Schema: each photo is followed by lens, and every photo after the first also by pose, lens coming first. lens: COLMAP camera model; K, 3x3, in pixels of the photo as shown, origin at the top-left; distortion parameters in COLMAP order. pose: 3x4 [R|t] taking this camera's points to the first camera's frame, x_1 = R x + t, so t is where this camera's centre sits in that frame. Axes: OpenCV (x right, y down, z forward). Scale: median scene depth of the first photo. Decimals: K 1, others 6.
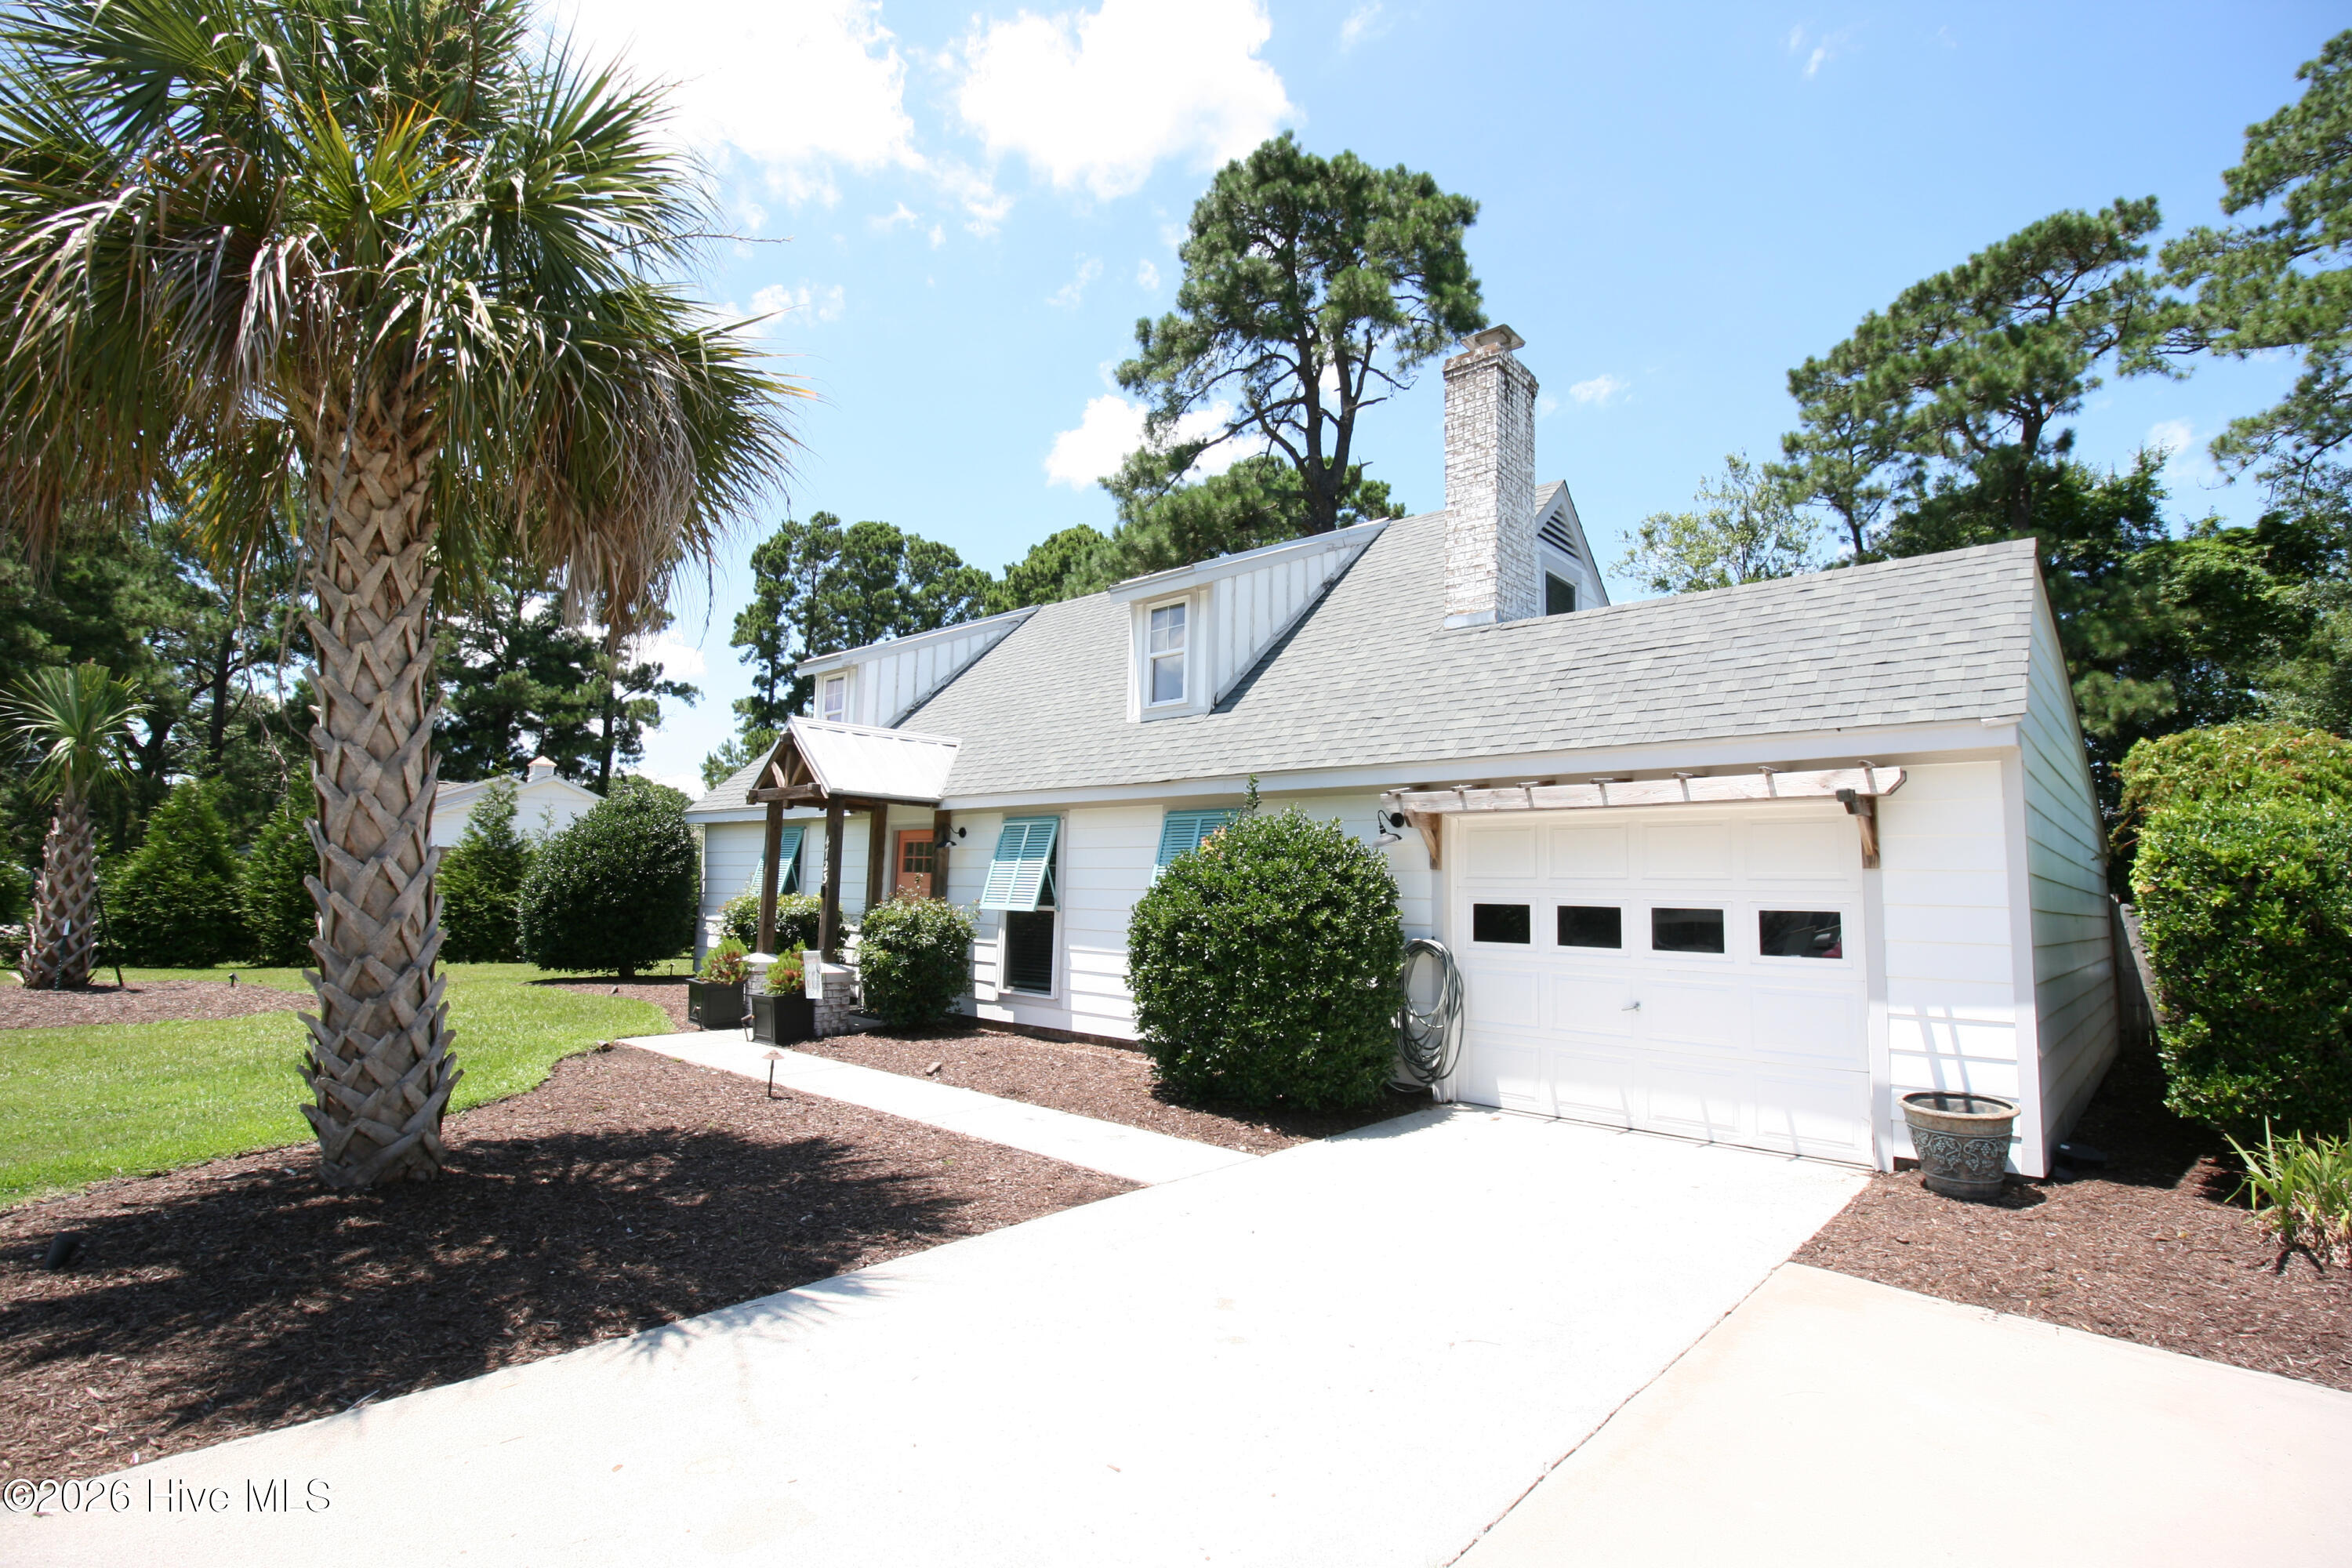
lens RADIAL K [[1102.1, 0, 1176.0], [0, 1102.1, 784.0], [0, 0, 1]] dist [-0.002359, -0.000162]
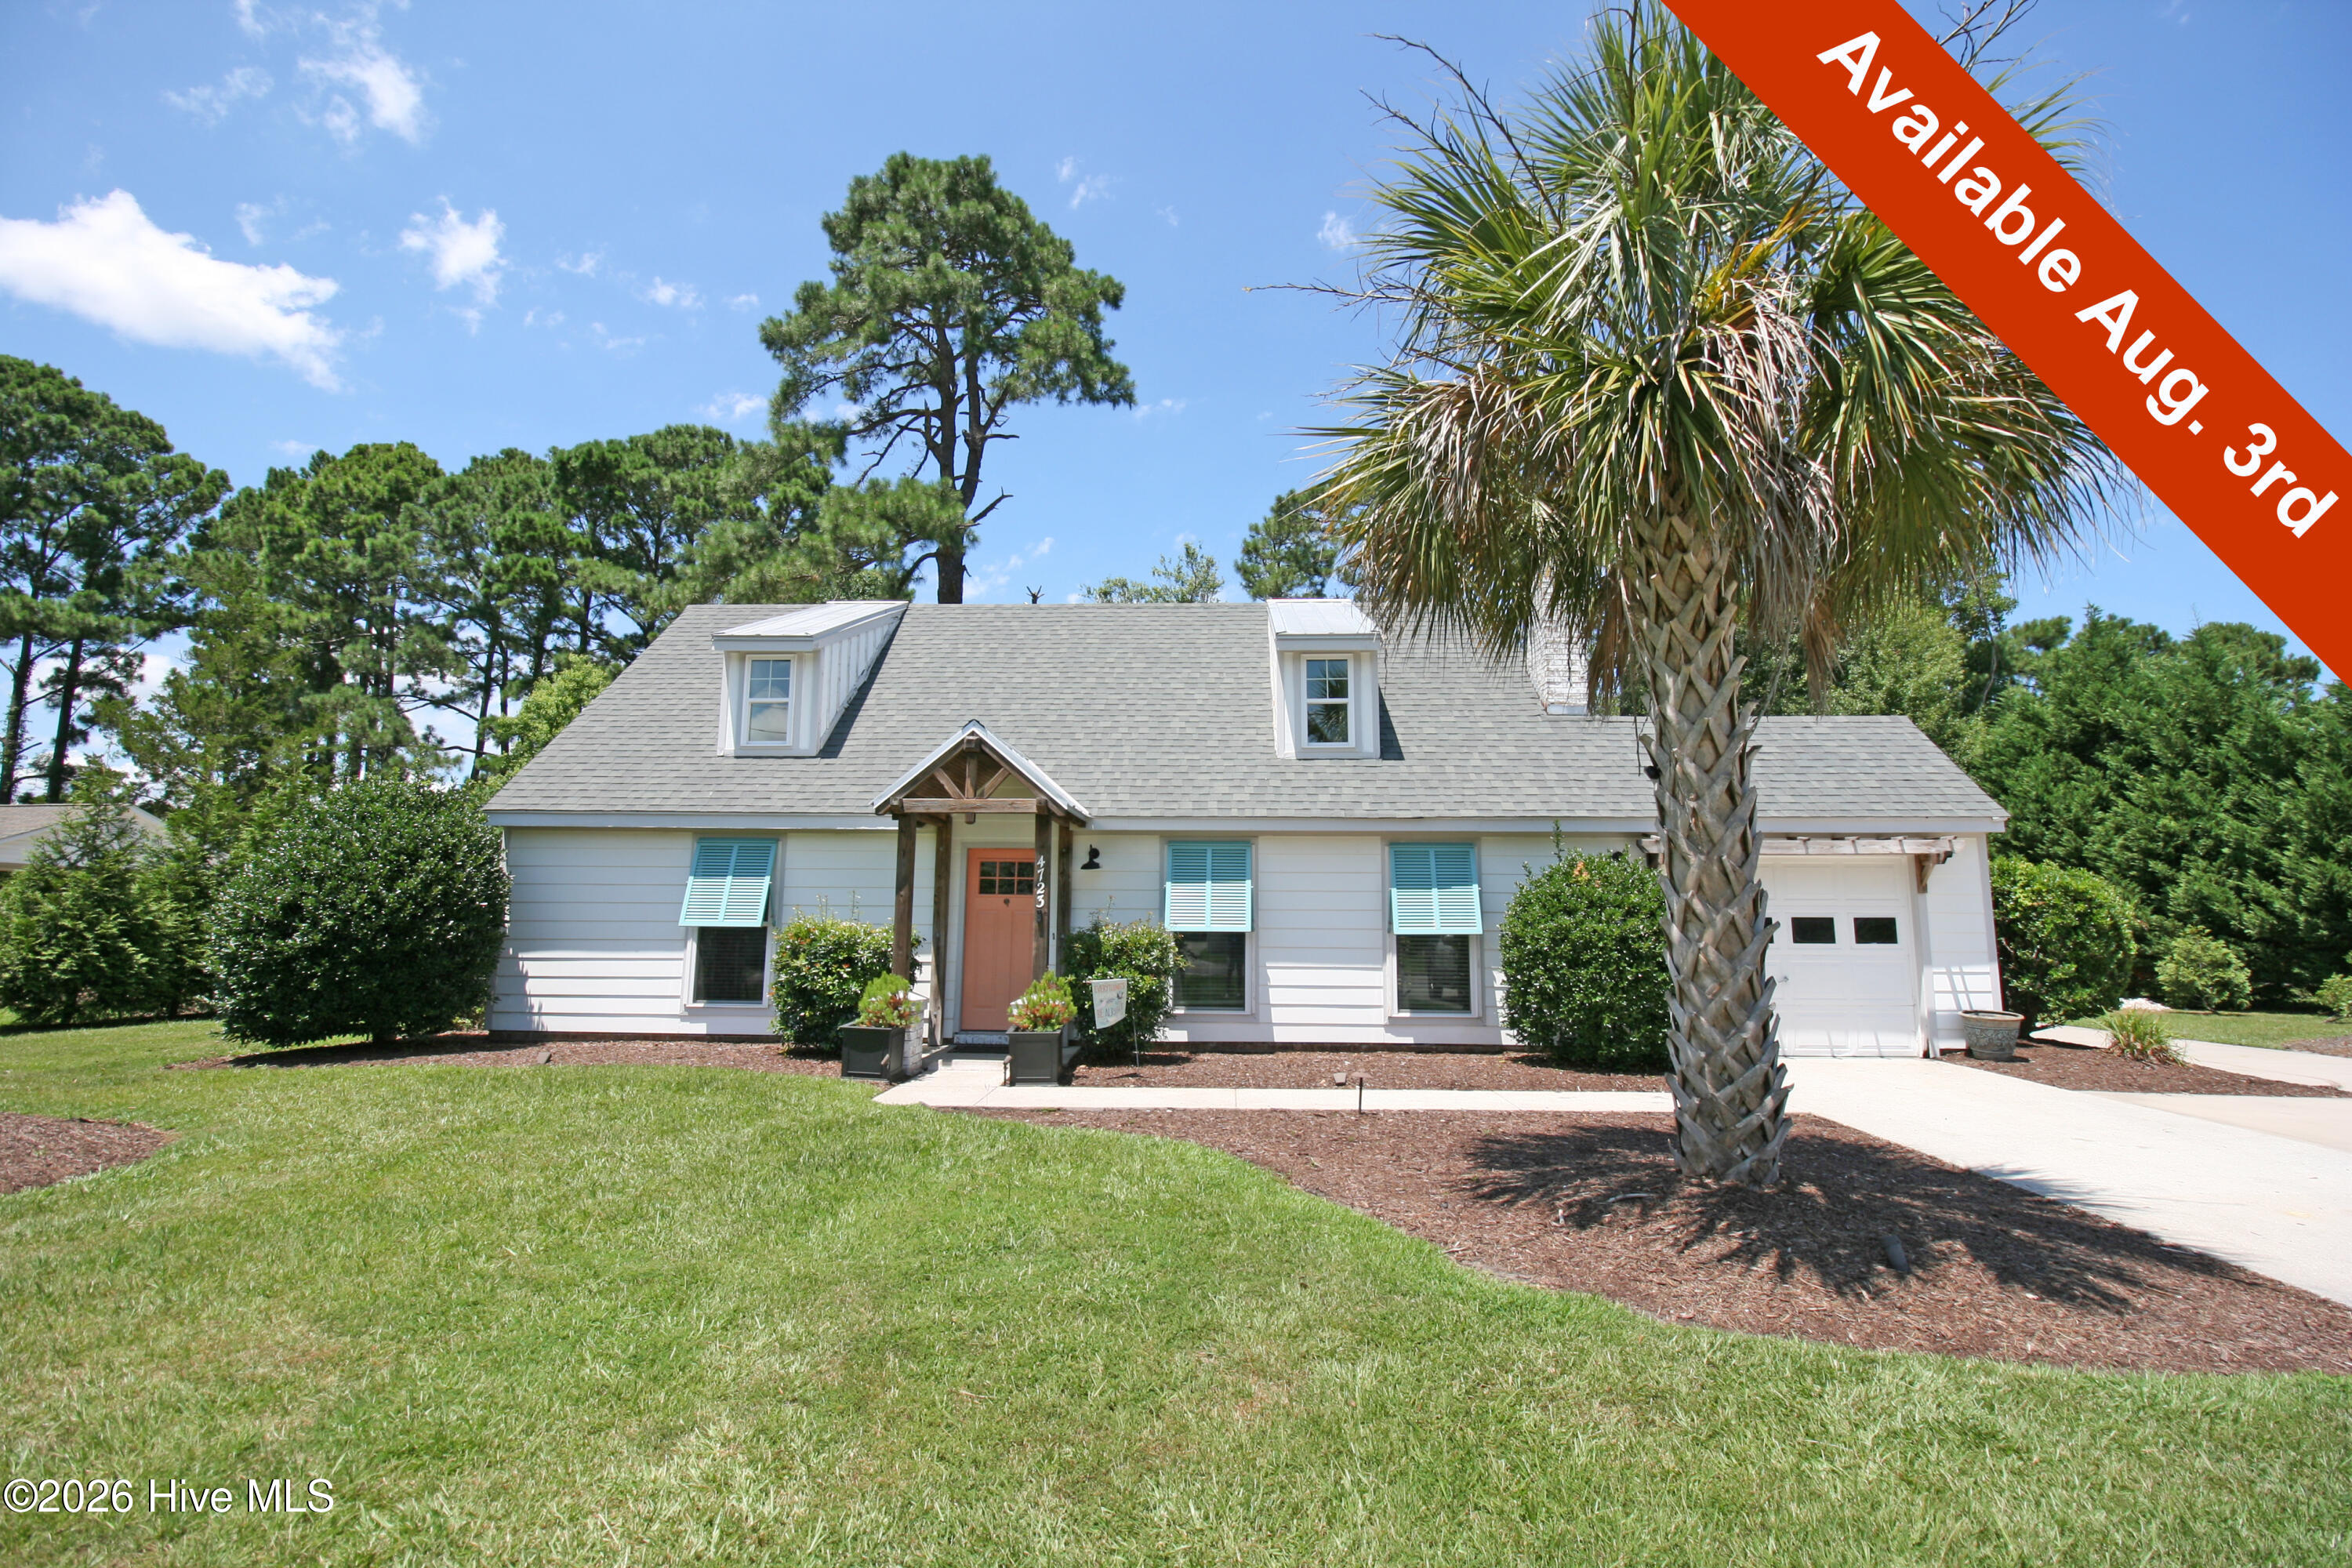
lens RADIAL K [[1102.1, 0, 1176.0], [0, 1102.1, 784.0], [0, 0, 1]] dist [-0.002359, -0.000162]
pose [[0.761601, 0.058944, 0.645360, -0.854211], [-0.052417, 0.998195, -0.029312, 0.007882], [-0.645922, -0.011504, 0.763316, 0.230382]]
